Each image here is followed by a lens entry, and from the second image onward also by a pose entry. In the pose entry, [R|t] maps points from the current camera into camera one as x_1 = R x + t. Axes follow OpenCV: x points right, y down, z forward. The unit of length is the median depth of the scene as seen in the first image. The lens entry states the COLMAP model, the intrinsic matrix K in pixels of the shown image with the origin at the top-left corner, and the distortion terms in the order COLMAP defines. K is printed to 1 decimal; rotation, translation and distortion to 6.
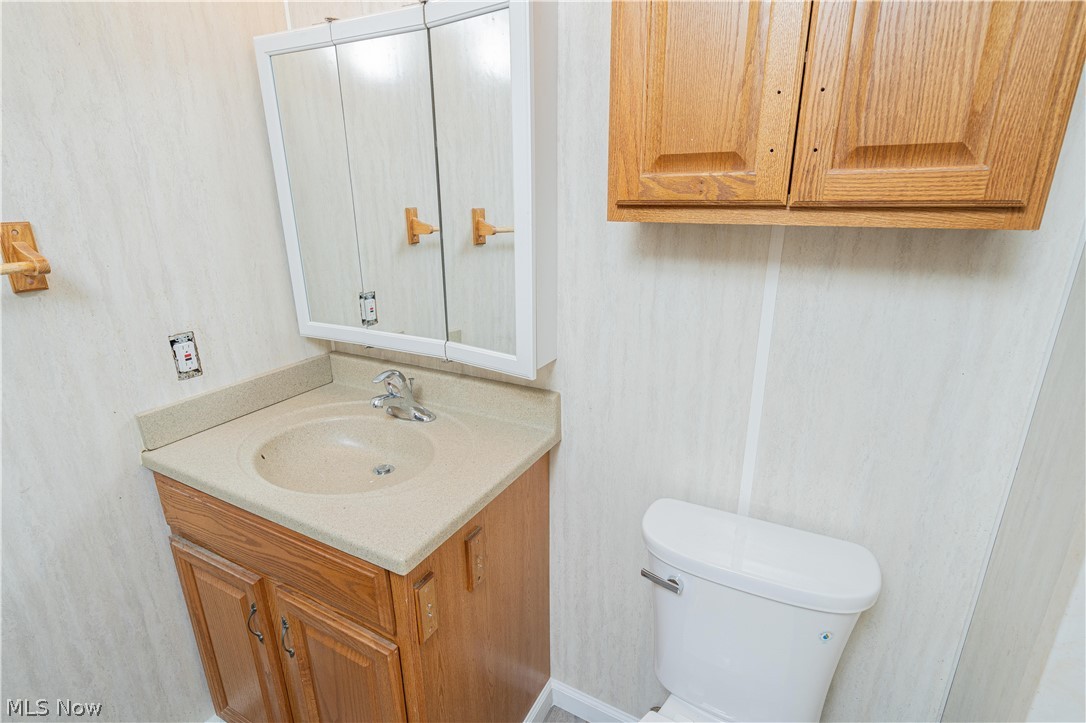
lens RADIAL K [[538.5, 0, 543.7], [0, 538.5, 362.7], [0, 0, 1]] dist [-0.001808, -0.000053]
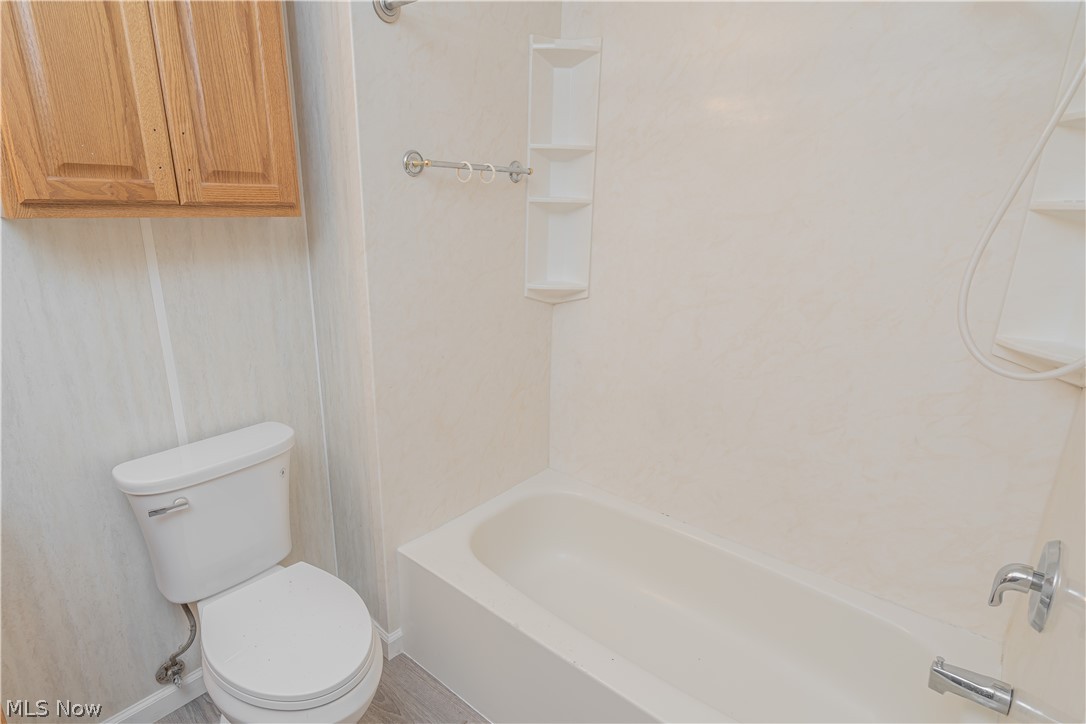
lens RADIAL K [[526.0, 0, 543.9], [0, 526.0, 355.4], [0, 0, 1]] dist [-0.002581, 0.000023]
pose [[0.154097, -0.262416, 0.952571, -0.912583], [0.284426, 0.935059, 0.211580, 0.086752], [-0.946232, 0.238333, 0.218728, -0.201426]]
